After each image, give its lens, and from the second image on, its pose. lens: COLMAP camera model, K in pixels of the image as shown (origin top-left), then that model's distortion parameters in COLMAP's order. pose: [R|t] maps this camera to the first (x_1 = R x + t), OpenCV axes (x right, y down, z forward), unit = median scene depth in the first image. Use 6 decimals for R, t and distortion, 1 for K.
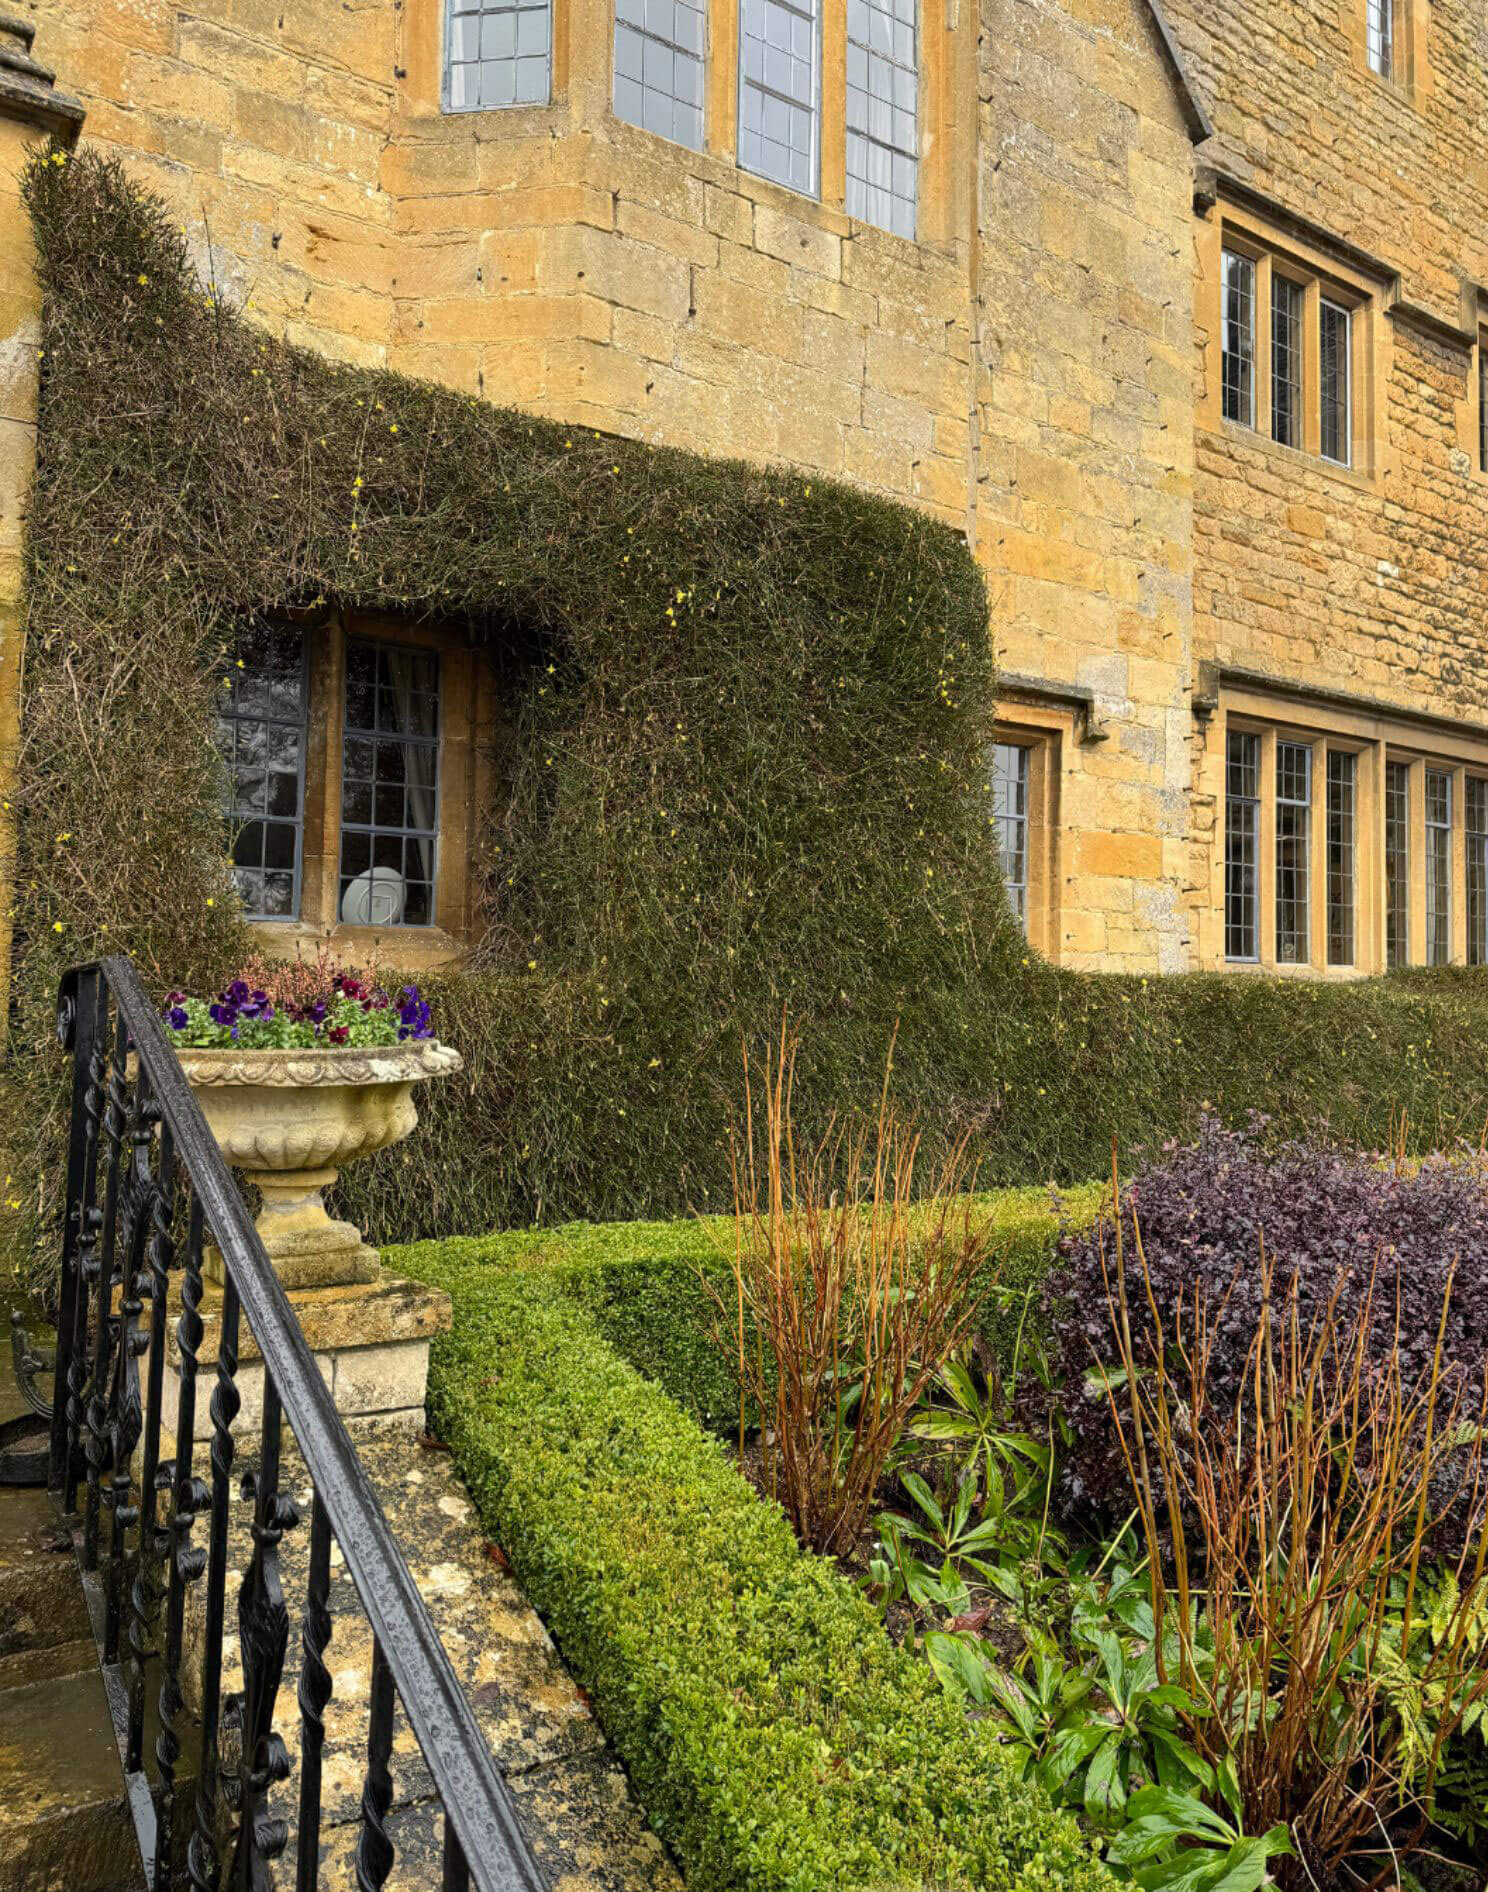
lens RADIAL K [[1408.6, 0, 751.4], [0, 1408.6, 905.6], [0, 0, 1]] dist [-0.001003, -0.010427]
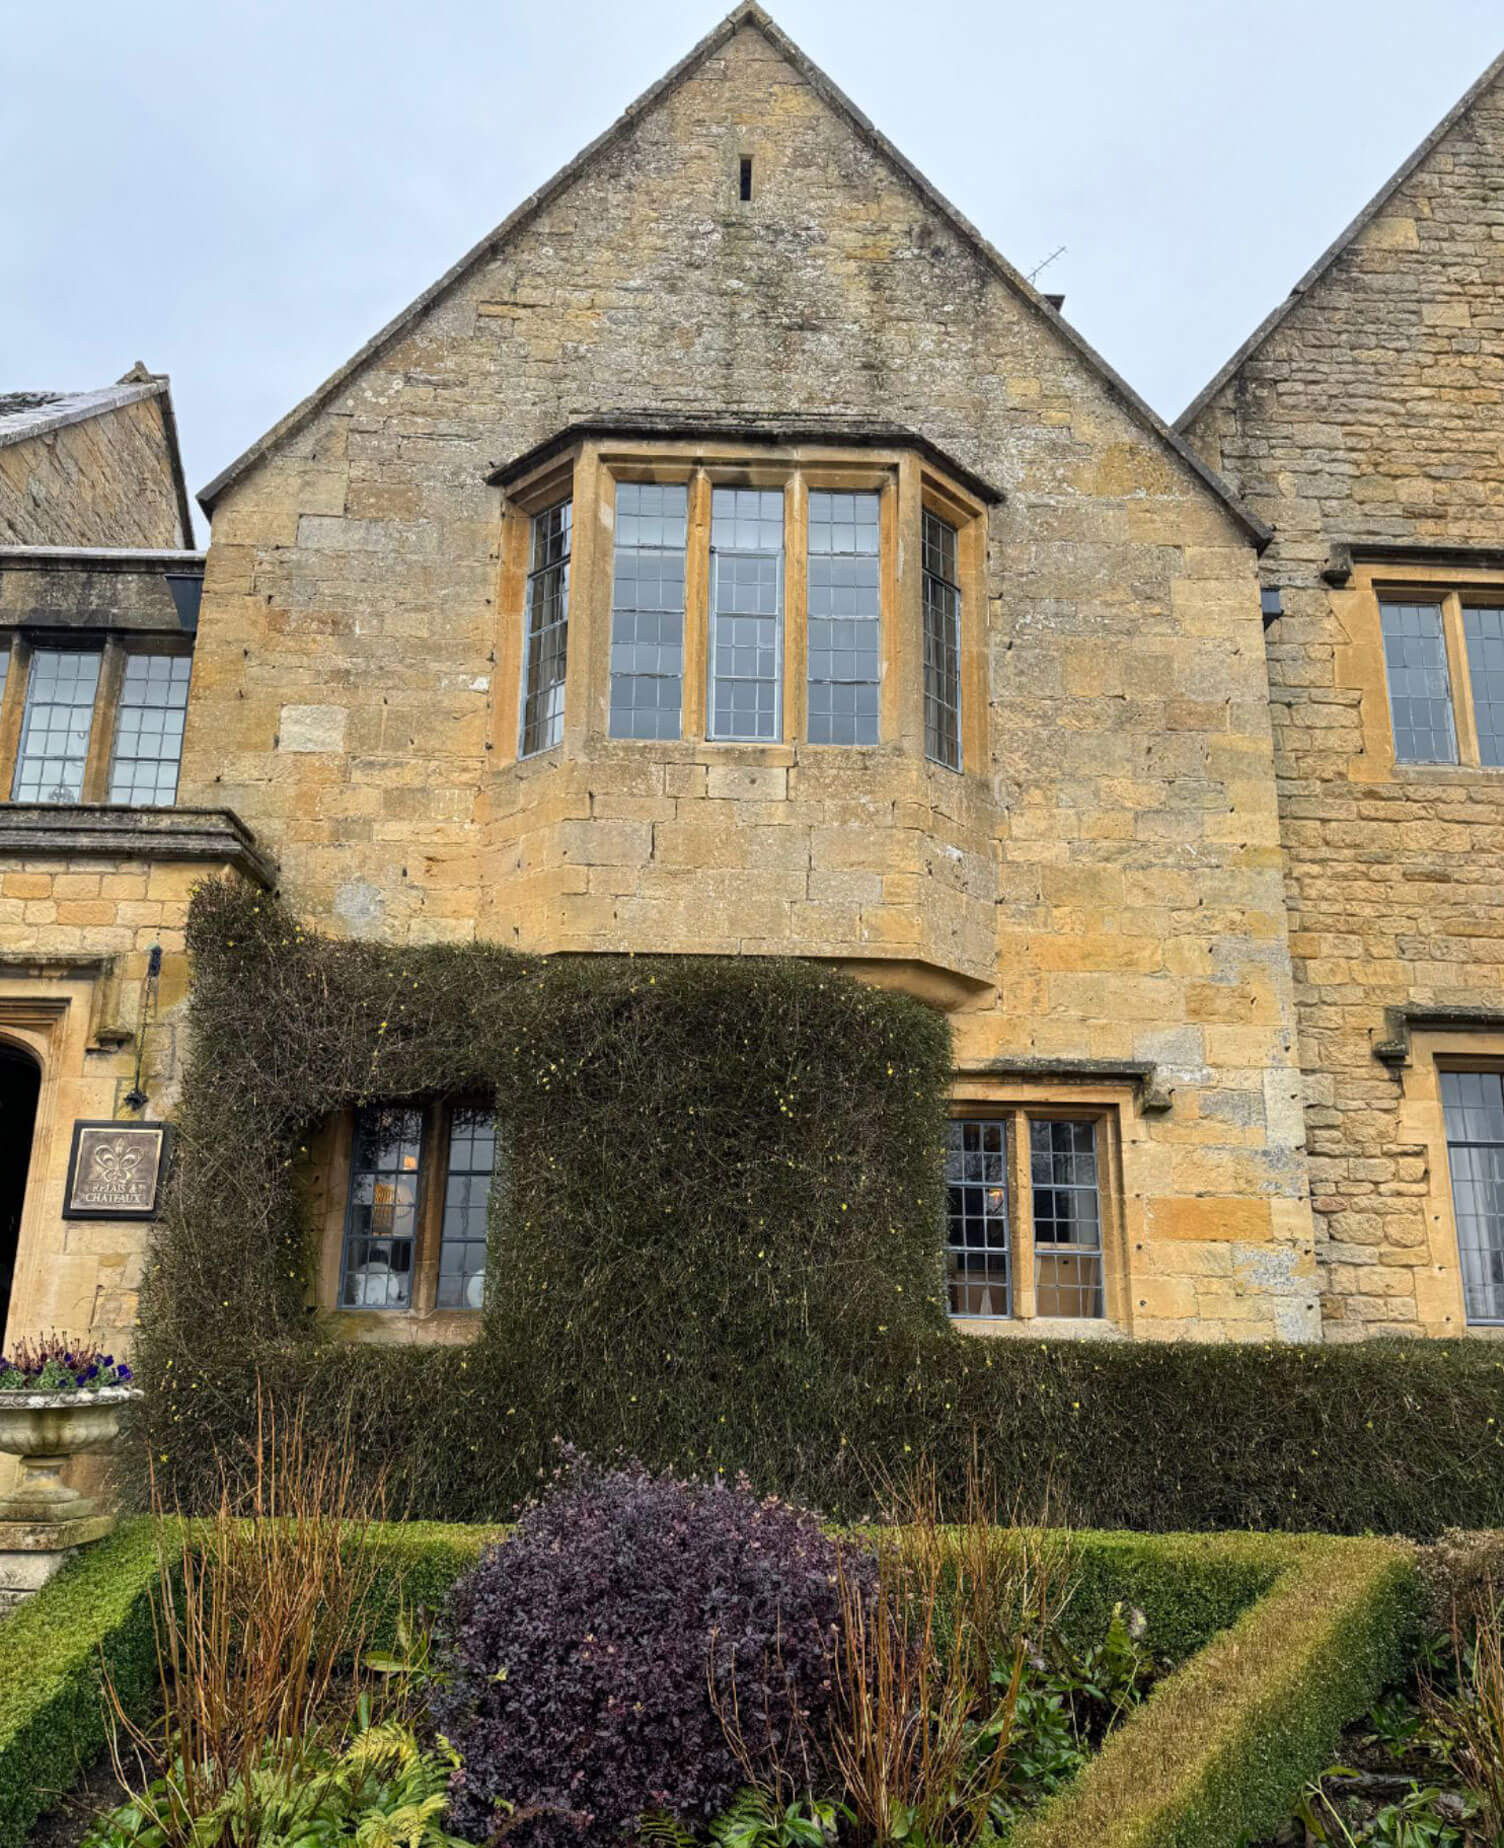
lens RADIAL K [[1341.2, 0, 745.6], [0, 1341.2, 968.4], [0, 0, 1]] dist [0.159533, -0.264201]
pose [[0.840322, -0.145146, -0.522294, 0.541249], [0.031827, 0.975036, -0.219756, -0.005924], [0.541152, 0.168043, 0.823964, -0.037161]]
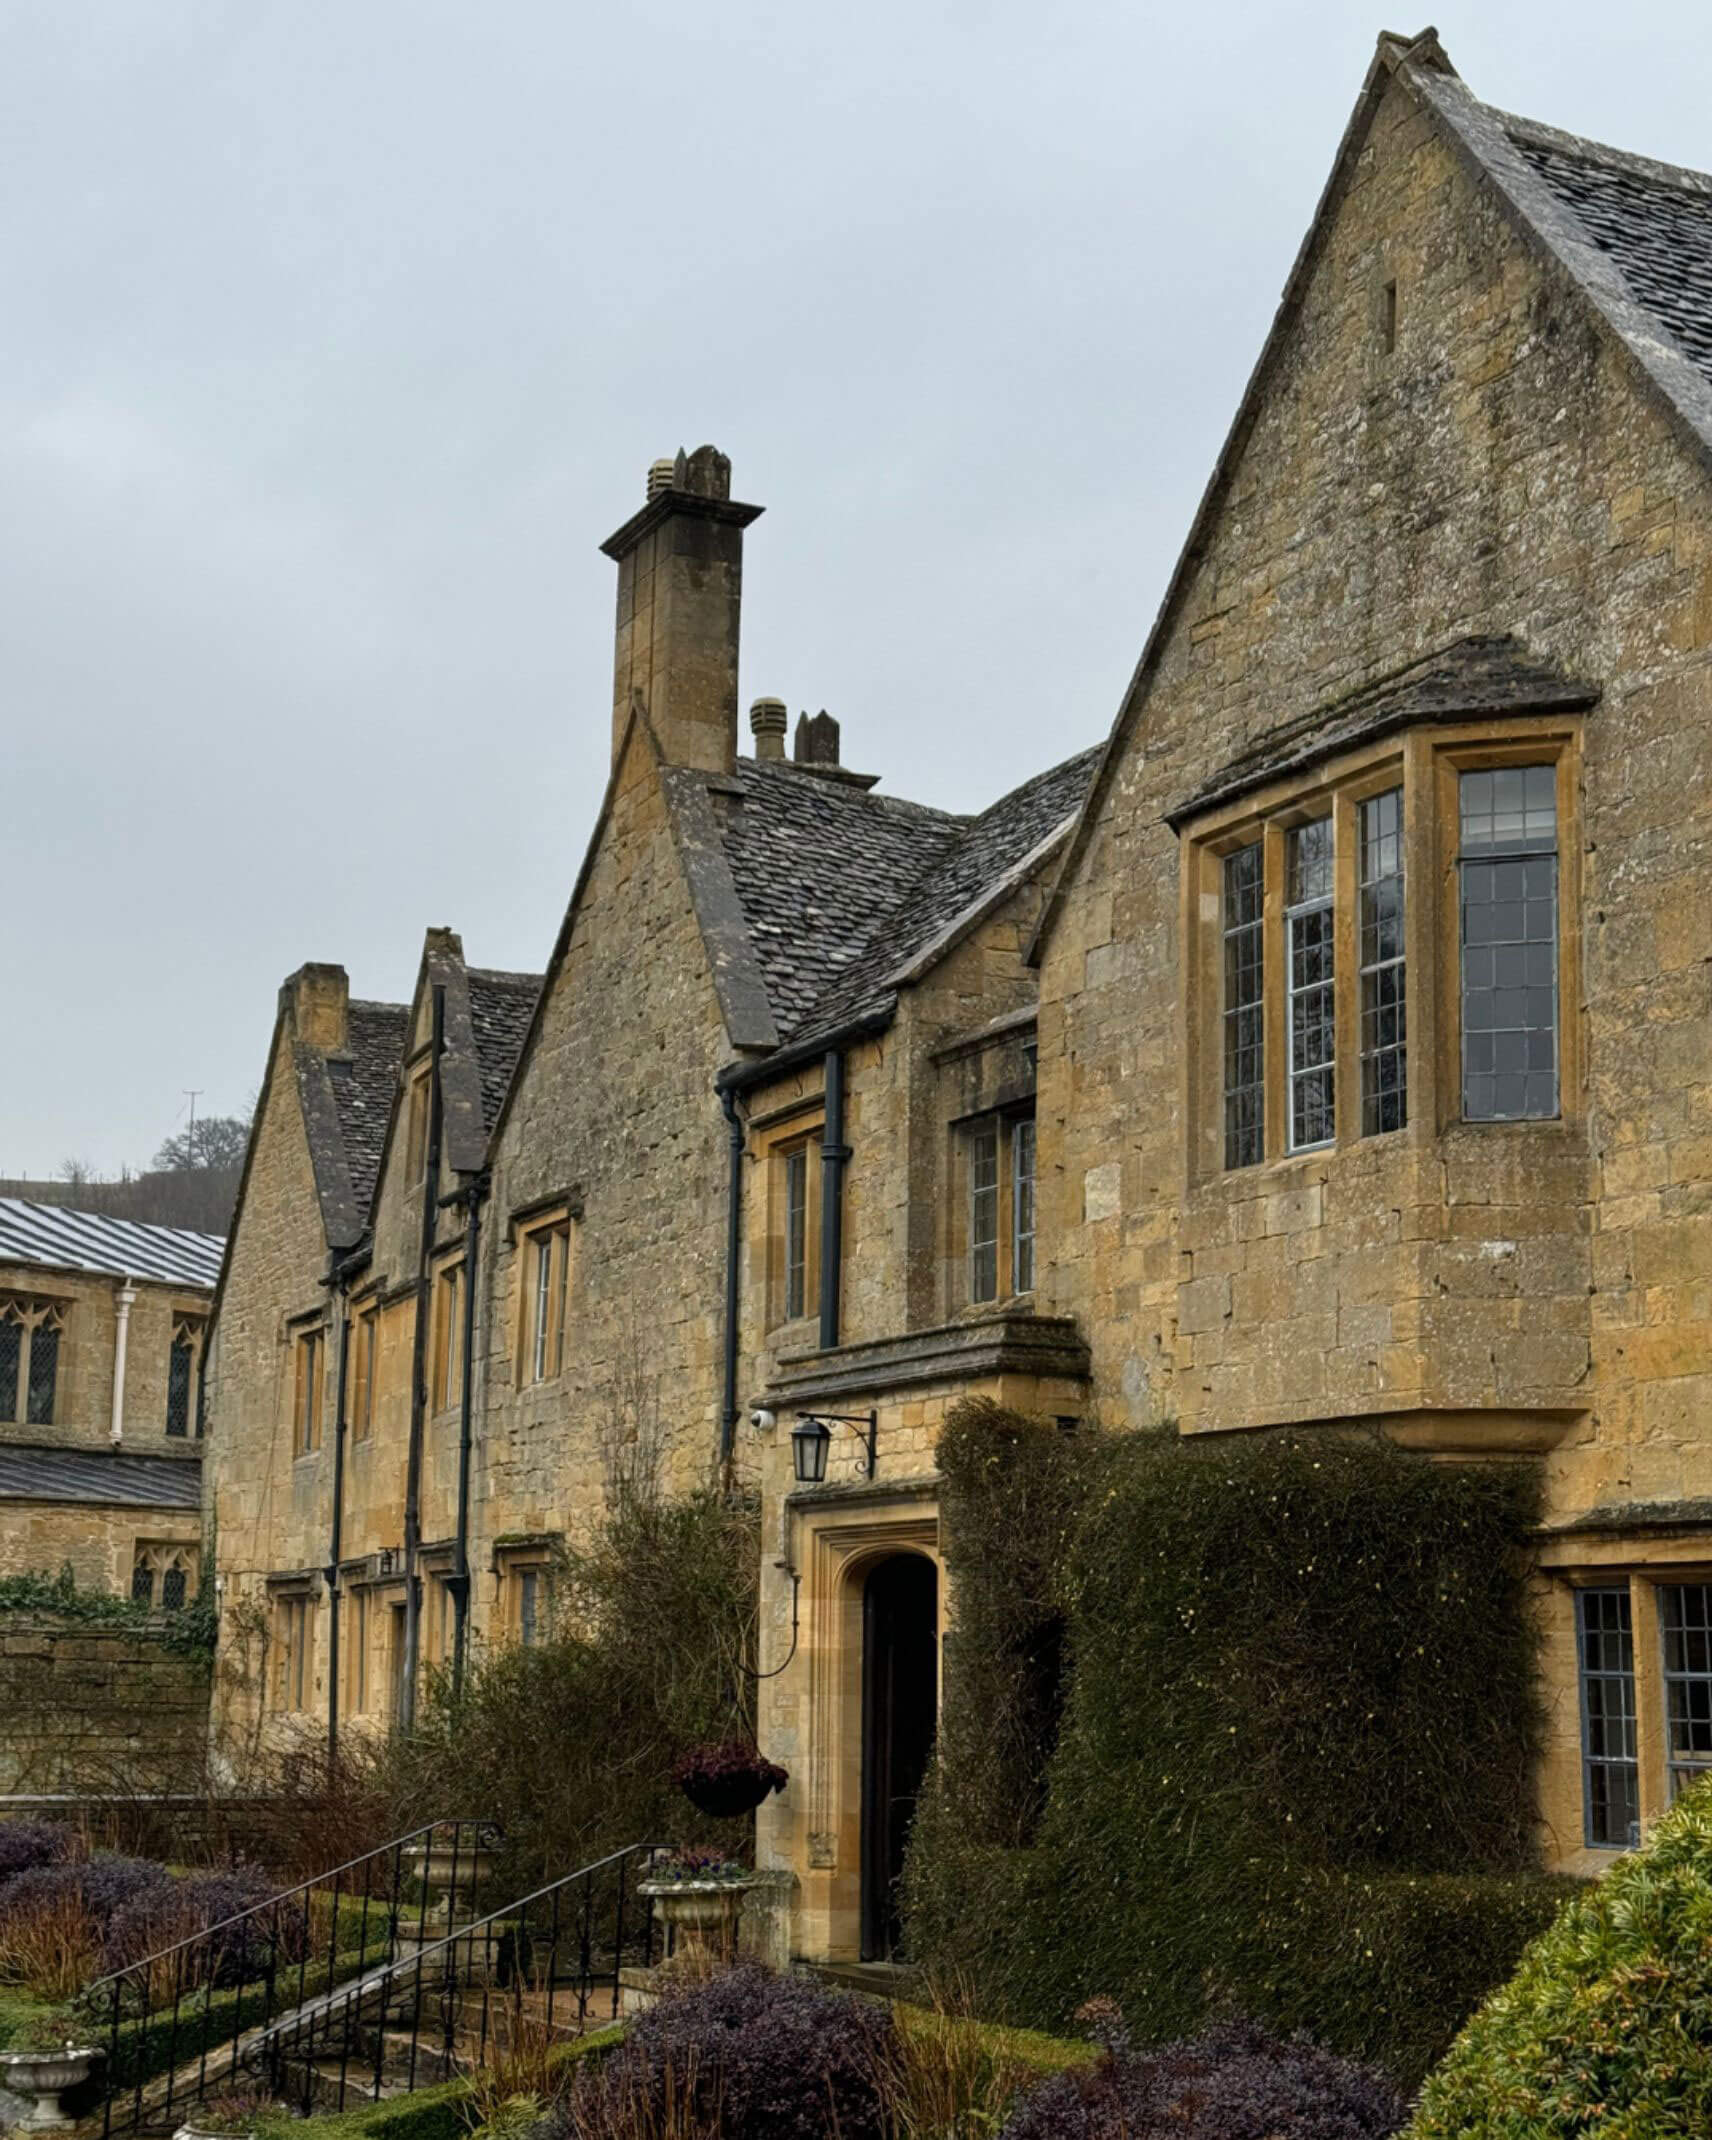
lens RADIAL K [[3179.7, 0, 856.0], [0, 3179.7, 1070.0], [0, 0, 1]] dist [0.180979, -0.045005]
pose [[-0.130996, -0.208416, -0.969228, 2.099772], [0.040014, 0.975744, -0.215225, -0.022884], [0.990575, -0.066976, -0.119479, 0.756952]]
